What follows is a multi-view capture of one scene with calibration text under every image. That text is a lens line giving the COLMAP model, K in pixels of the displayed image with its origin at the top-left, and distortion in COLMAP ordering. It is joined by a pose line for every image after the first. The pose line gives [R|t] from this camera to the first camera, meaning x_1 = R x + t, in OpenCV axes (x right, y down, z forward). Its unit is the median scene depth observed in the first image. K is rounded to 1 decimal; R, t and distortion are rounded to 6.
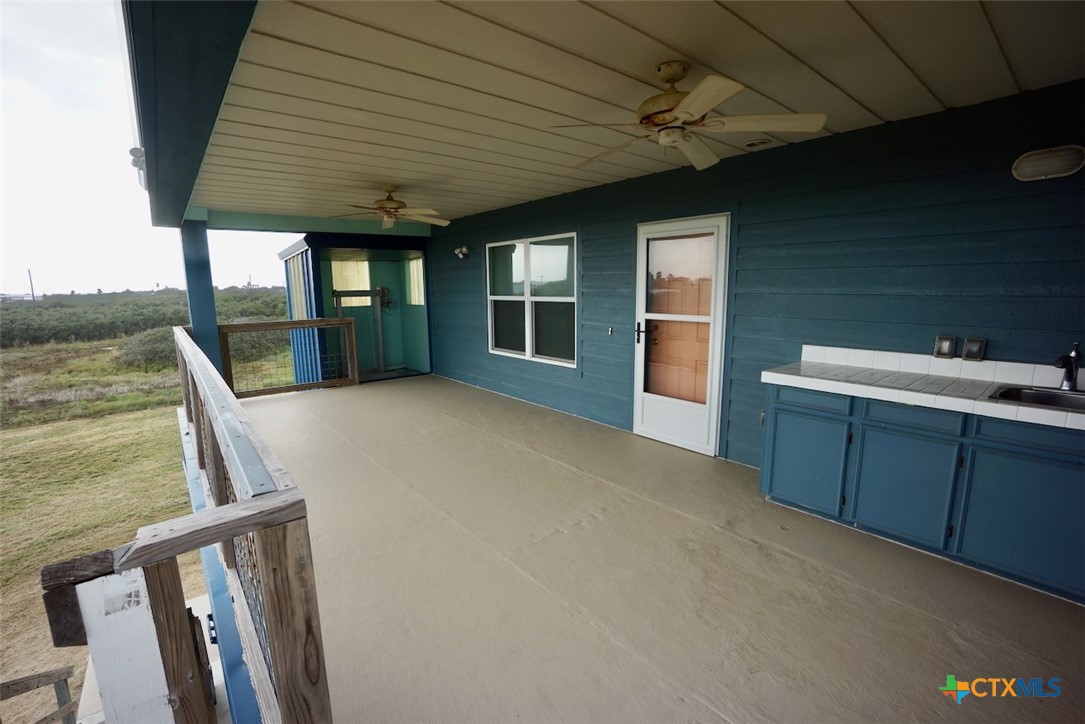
lens RADIAL K [[477.8, 0, 537.0], [0, 477.8, 367.5], [0, 0, 1]] dist [-0.065119, 0.024837]
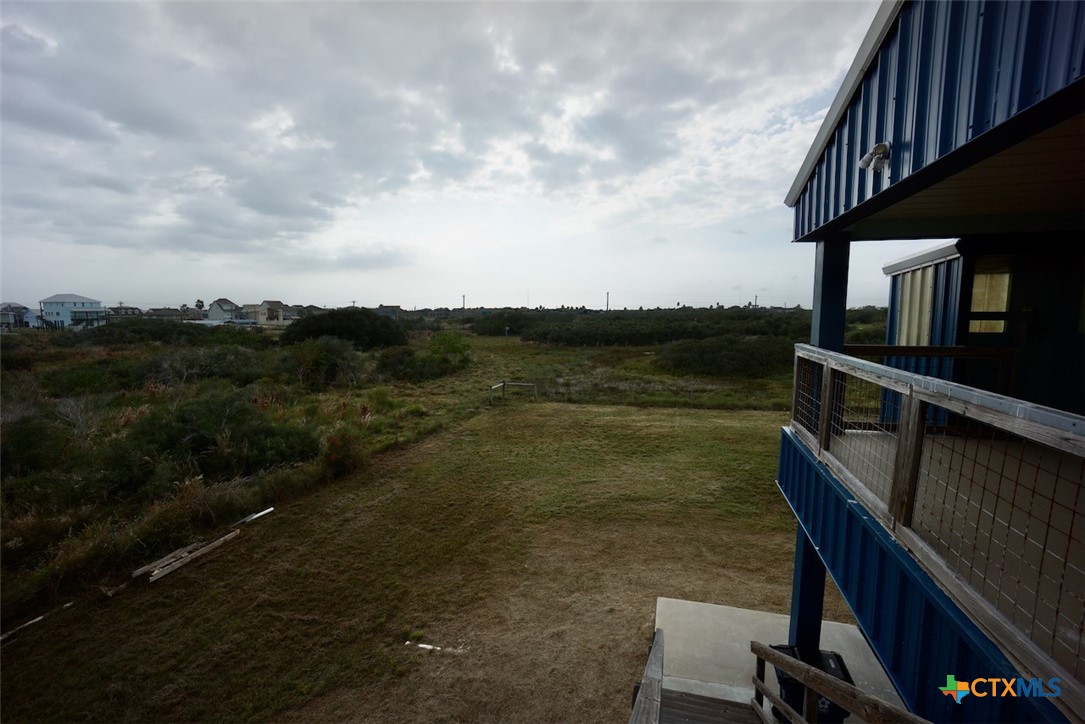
lens RADIAL K [[477.8, 0, 537.0], [0, 477.8, 367.5], [0, 0, 1]] dist [-0.065119, 0.024837]
pose [[0.570151, 0.108224, -0.814380, -0.066458], [-0.143627, 0.989149, 0.030895, 0.002302], [0.808888, 0.099353, 0.579508, -0.000523]]
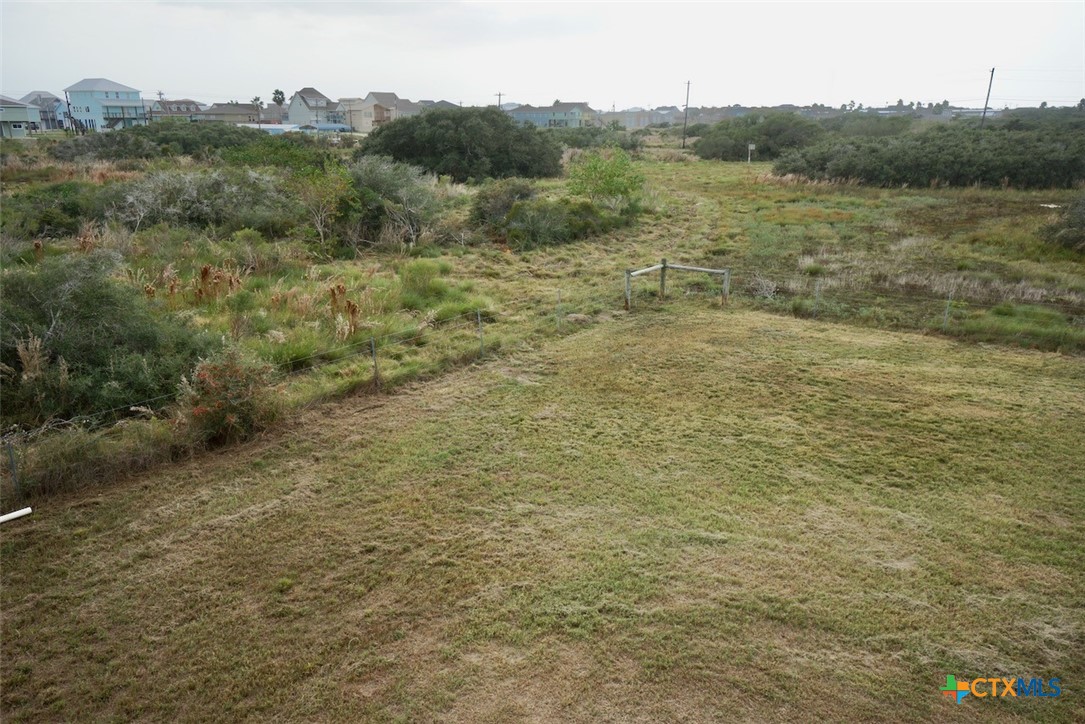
lens RADIAL K [[815.6, 0, 539.1], [0, 815.6, 363.2], [0, 0, 1]] dist [0.032248, 0.011208]
pose [[0.254723, 0.294918, -0.920945, -0.167356], [-0.166863, 0.951479, 0.258543, -0.031075], [0.952509, 0.087814, 0.291575, 0.215677]]
